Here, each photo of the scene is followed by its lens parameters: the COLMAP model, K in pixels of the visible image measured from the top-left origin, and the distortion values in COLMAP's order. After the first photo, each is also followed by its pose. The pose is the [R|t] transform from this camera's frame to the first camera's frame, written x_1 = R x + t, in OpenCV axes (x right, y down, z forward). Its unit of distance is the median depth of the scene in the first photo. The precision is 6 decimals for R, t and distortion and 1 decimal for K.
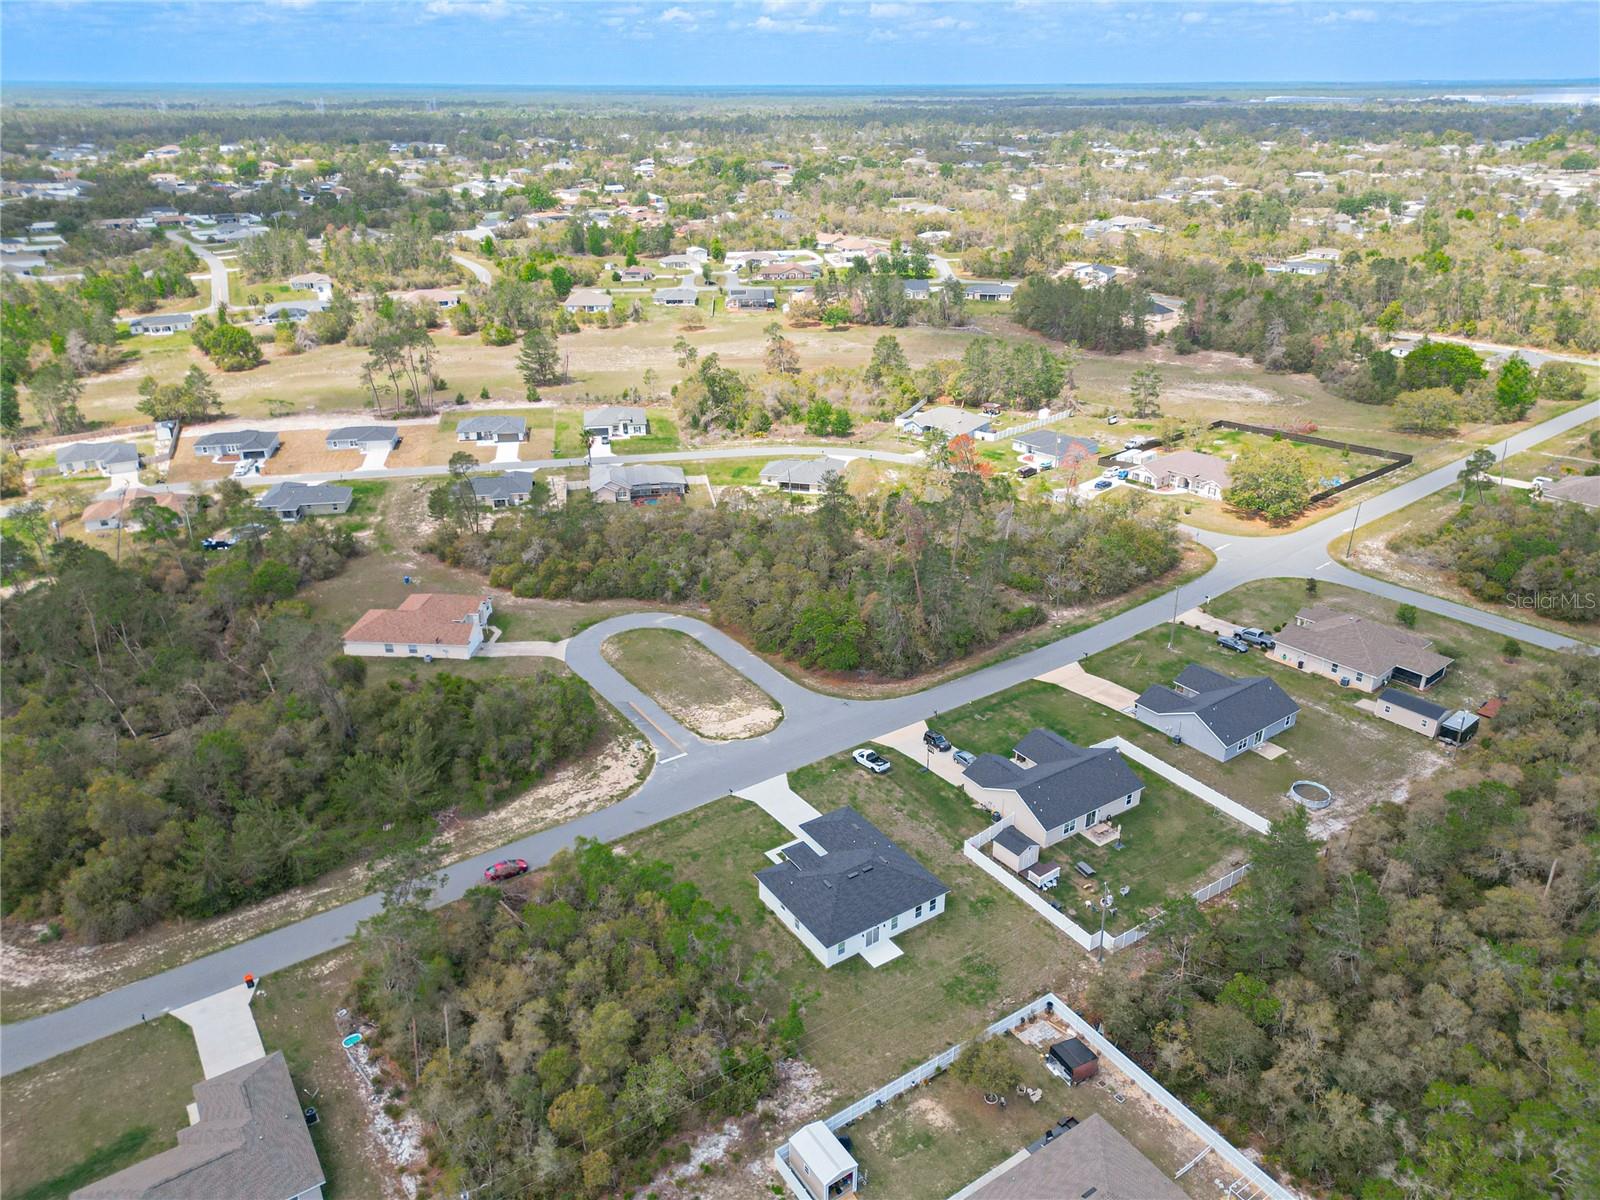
lens RADIAL K [[1129.1, 0, 794.0], [0, 1129.1, 619.4], [0, 0, 1]] dist [0.068403, -0.063071]
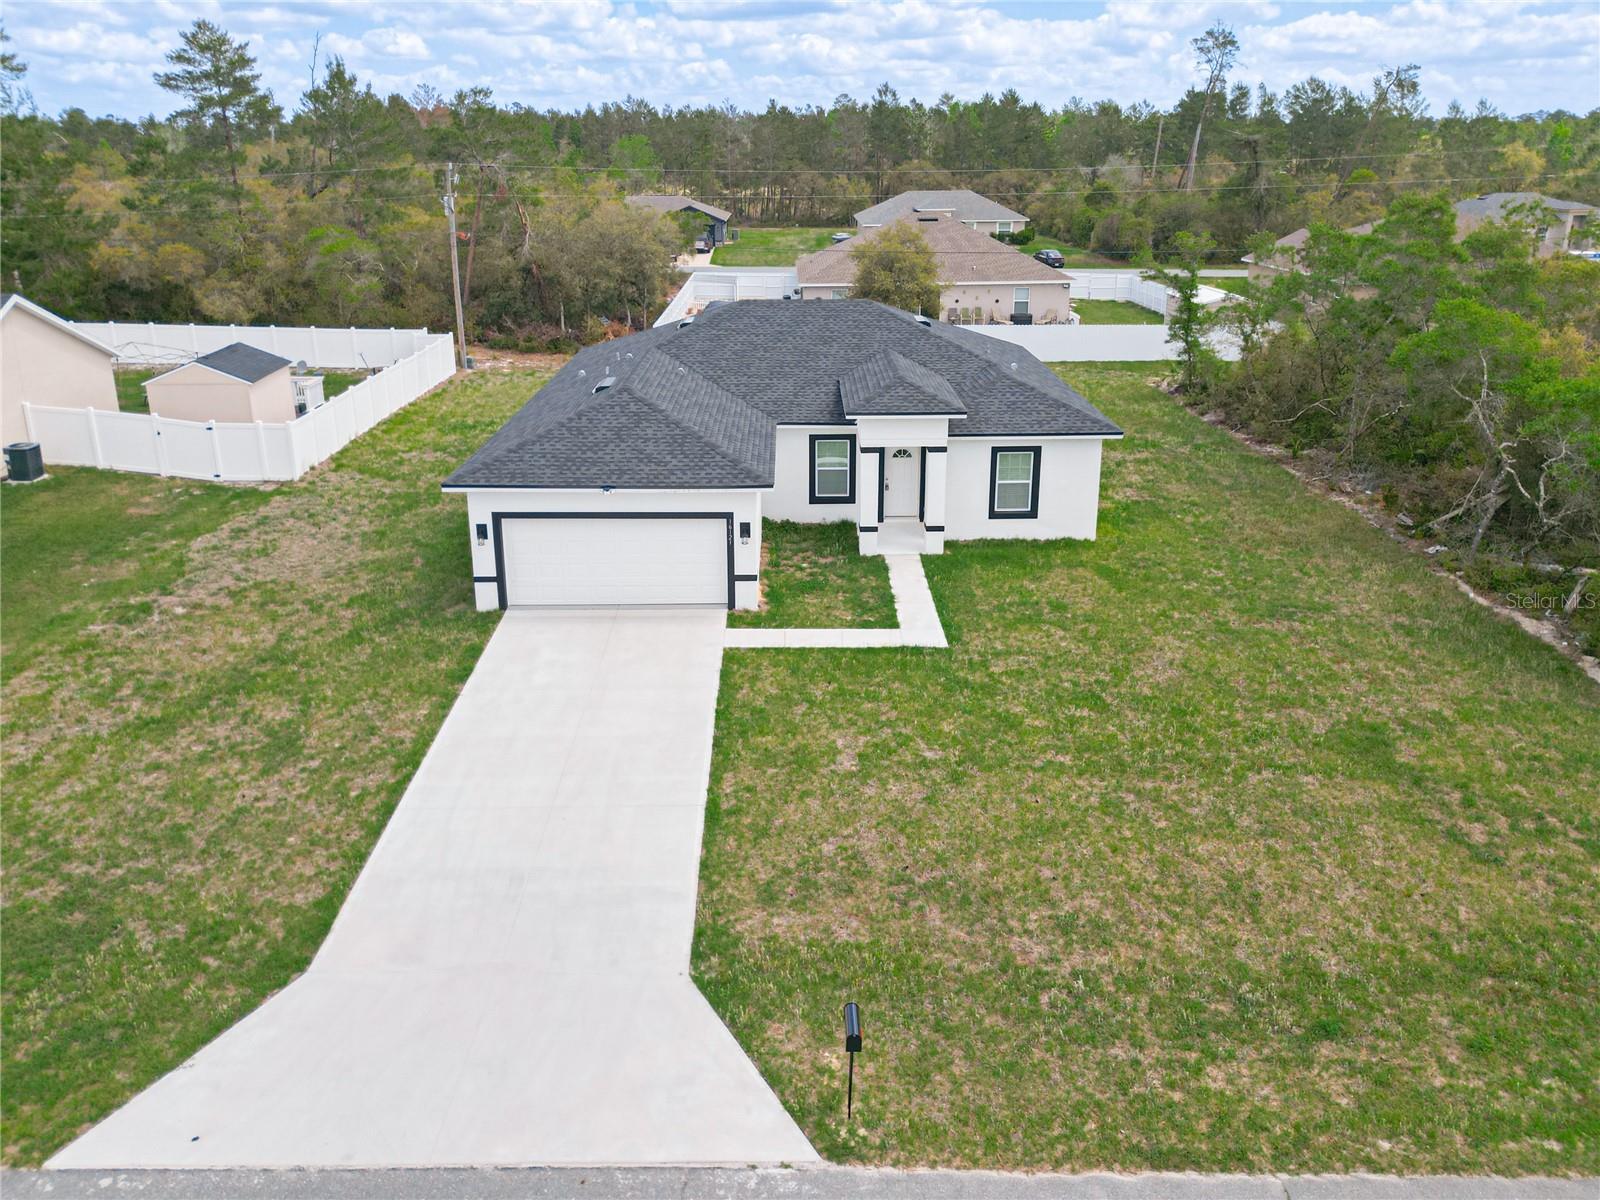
lens RADIAL K [[1129.1, 0, 794.7], [0, 1129.1, 593.4], [0, 0, 1]] dist [0.068403, -0.063071]
pose [[-0.834975, -0.195777, 0.514285, -0.073645], [0.242028, 0.708674, 0.662725, 0.054180], [-0.494206, 0.677830, -0.544341, 0.830193]]
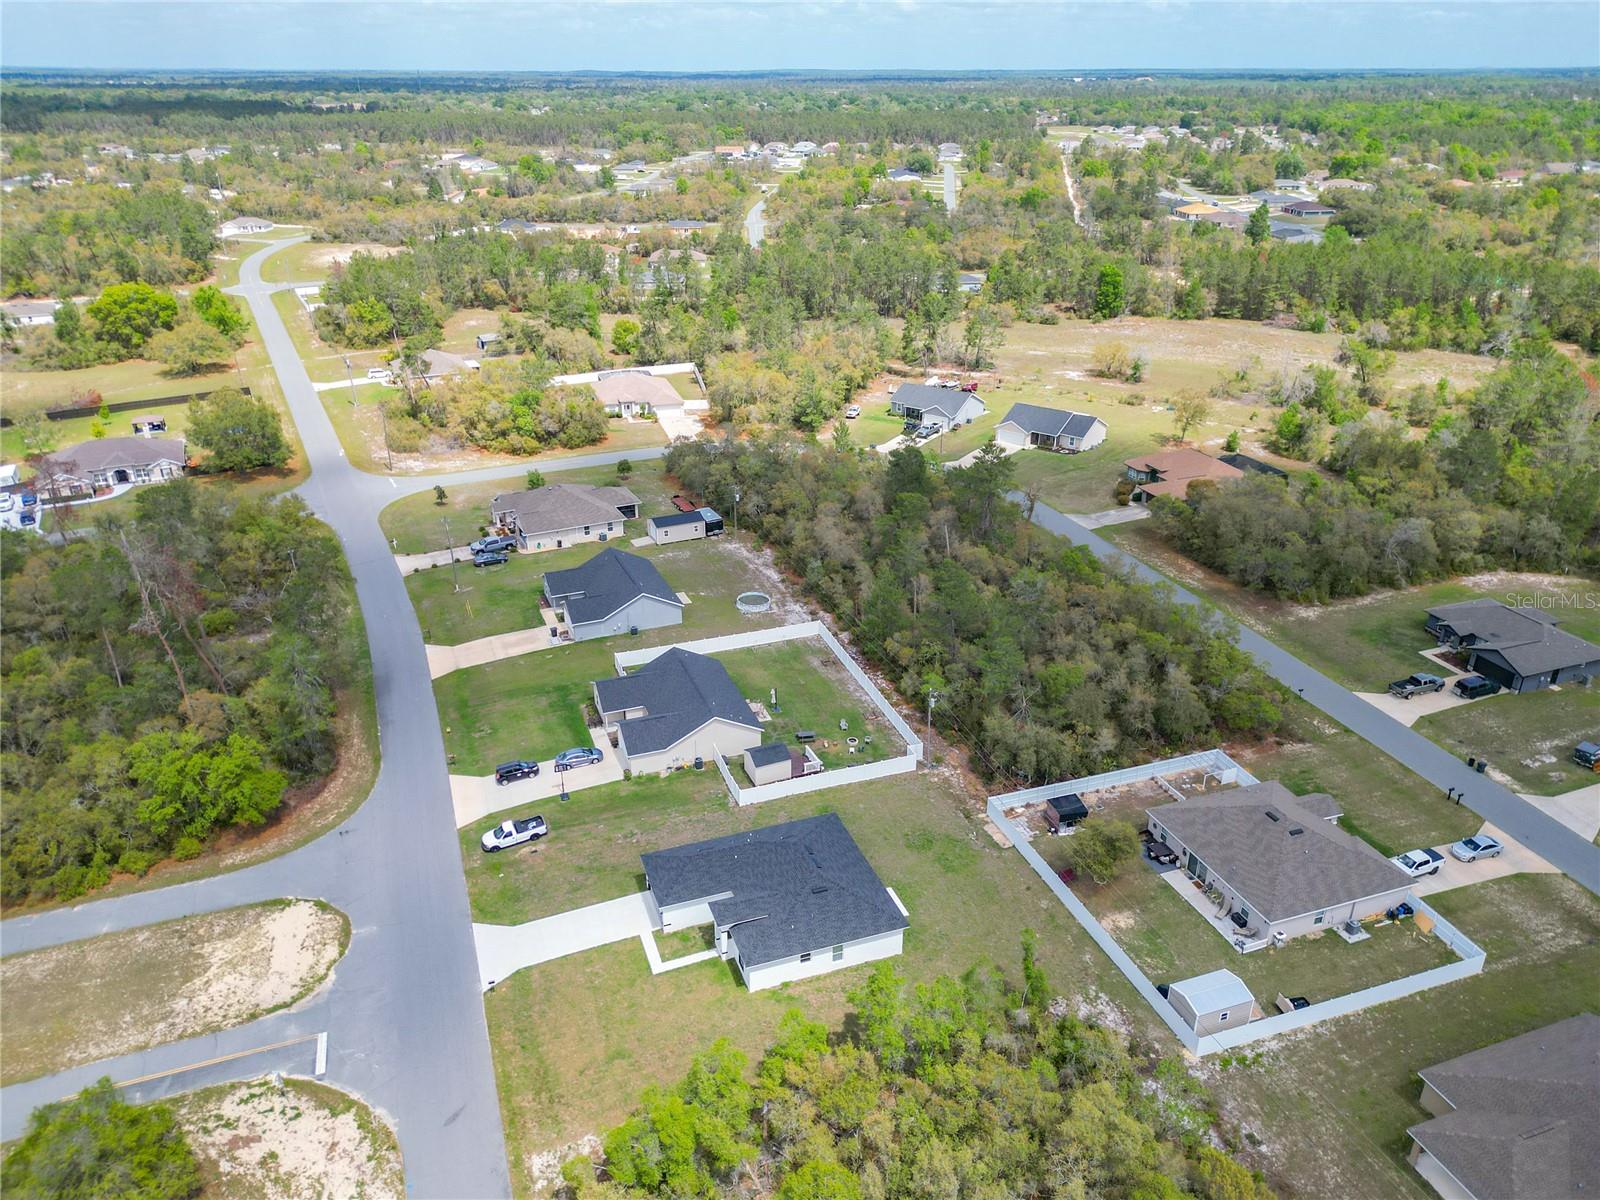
lens RADIAL K [[1129.1, 0, 797.8], [0, 1129.1, 624.3], [0, 0, 1]] dist [0.068403, -0.063071]
pose [[0.235506, -0.425321, 0.873864, -0.386696], [0.417272, 0.856313, 0.304324, -0.110238], [-0.877736, 0.292969, 0.379142, 0.451027]]
